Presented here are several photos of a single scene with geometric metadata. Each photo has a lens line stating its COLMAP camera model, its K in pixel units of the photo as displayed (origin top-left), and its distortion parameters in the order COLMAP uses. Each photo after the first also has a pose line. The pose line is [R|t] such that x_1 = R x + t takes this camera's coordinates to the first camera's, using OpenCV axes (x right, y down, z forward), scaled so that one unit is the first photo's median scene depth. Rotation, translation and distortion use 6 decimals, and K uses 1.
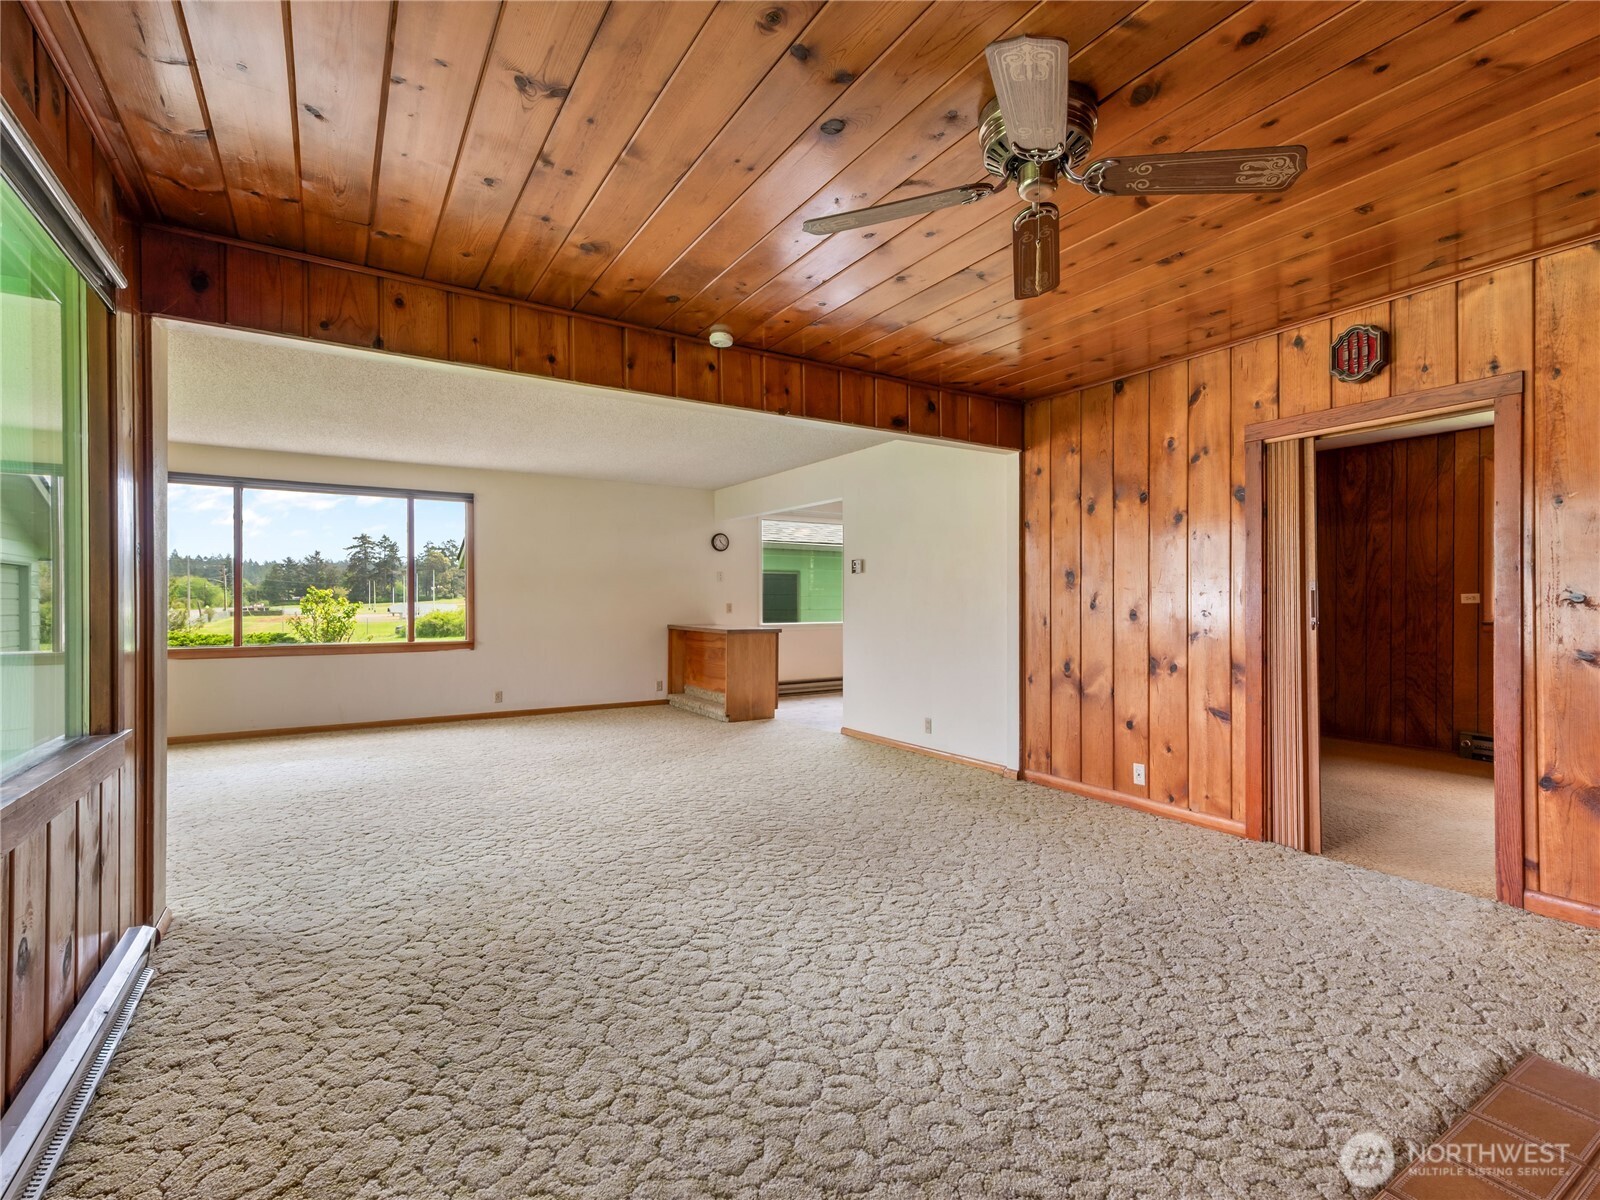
lens RADIAL K [[821.4, 0, 882.0], [0, 821.4, 601.4], [0, 0, 1]] dist [0.016898, -0.000757]
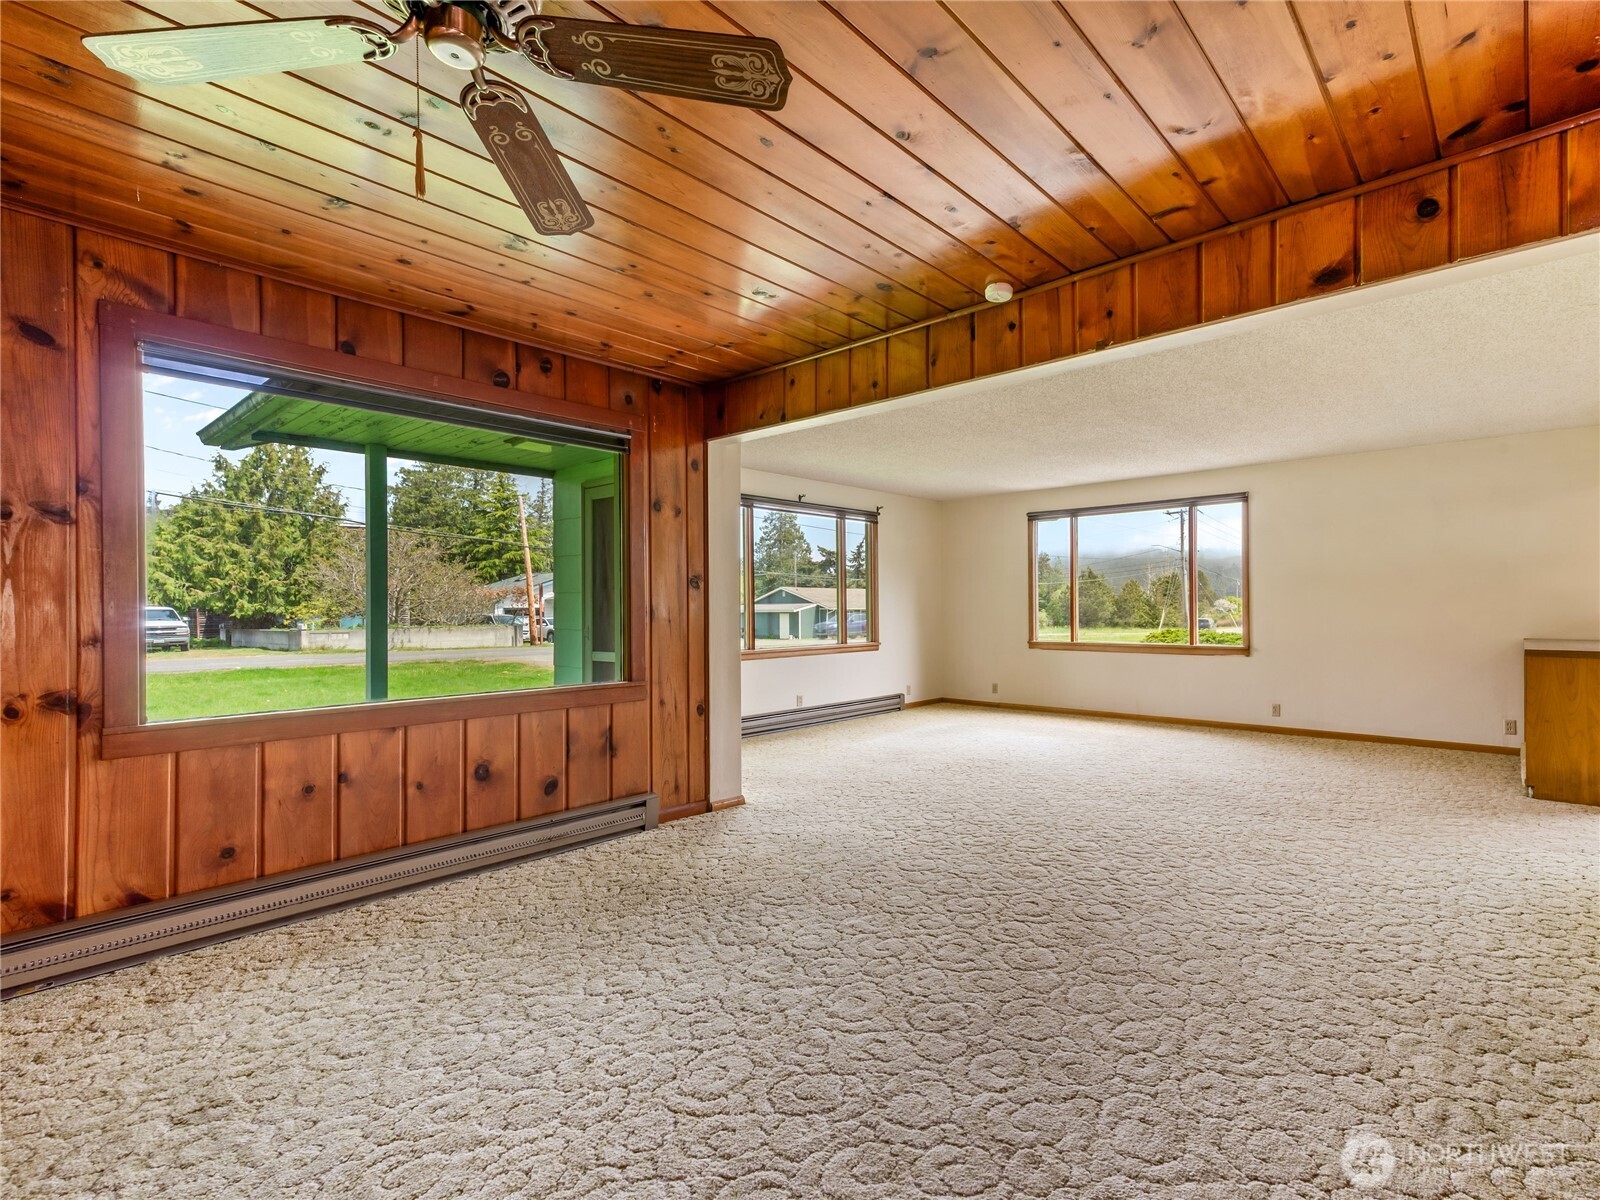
lens RADIAL K [[761.0, 0, 812.9], [0, 761.0, 607.8], [0, 0, 1]] dist [0.018303, 0.000161]
pose [[0.218429, -0.001265, -0.975852, 0.489424], [0.006741, 0.999977, 0.000212, -0.002027], [0.975830, -0.006624, 0.218432, 0.618372]]
